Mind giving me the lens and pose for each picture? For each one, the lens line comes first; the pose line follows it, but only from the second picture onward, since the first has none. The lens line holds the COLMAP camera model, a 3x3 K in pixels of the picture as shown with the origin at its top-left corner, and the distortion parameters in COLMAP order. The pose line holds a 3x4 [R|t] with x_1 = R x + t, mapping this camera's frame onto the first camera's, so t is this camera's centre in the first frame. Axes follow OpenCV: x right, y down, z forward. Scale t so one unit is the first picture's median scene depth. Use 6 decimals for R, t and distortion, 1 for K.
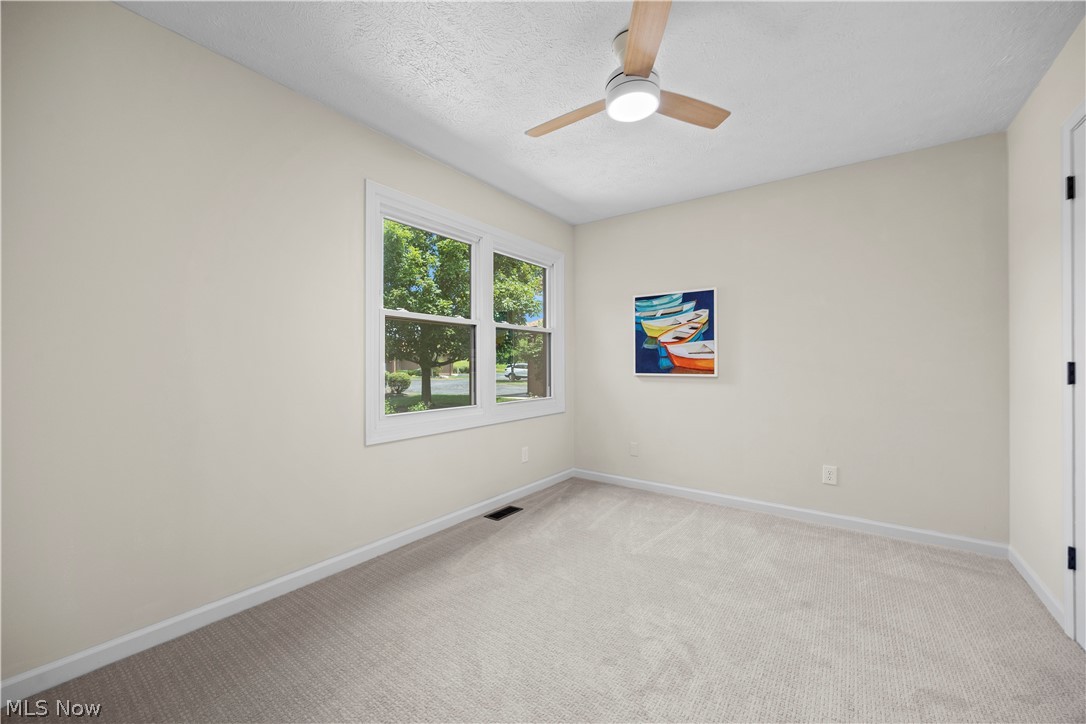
lens RADIAL K [[419.3, 0, 539.9], [0, 419.3, 363.9], [0, 0, 1]] dist [-0.004779, 0.000977]
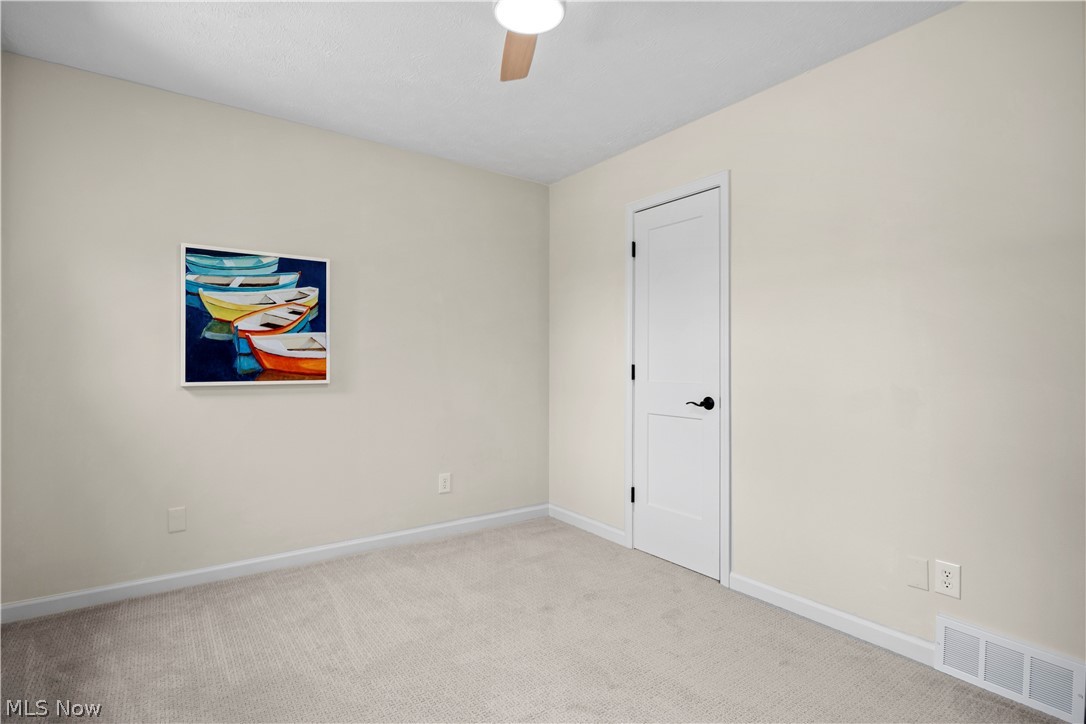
lens RADIAL K [[529.7, 0, 539.7], [0, 529.7, 361.5], [0, 0, 1]] dist [-0.017347, 0.000842]
pose [[0.300718, 0.004975, 0.953700, -0.321056], [-0.002023, 0.999987, -0.004579, -0.003431], [-0.953711, -0.000553, 0.300725, 0.363323]]
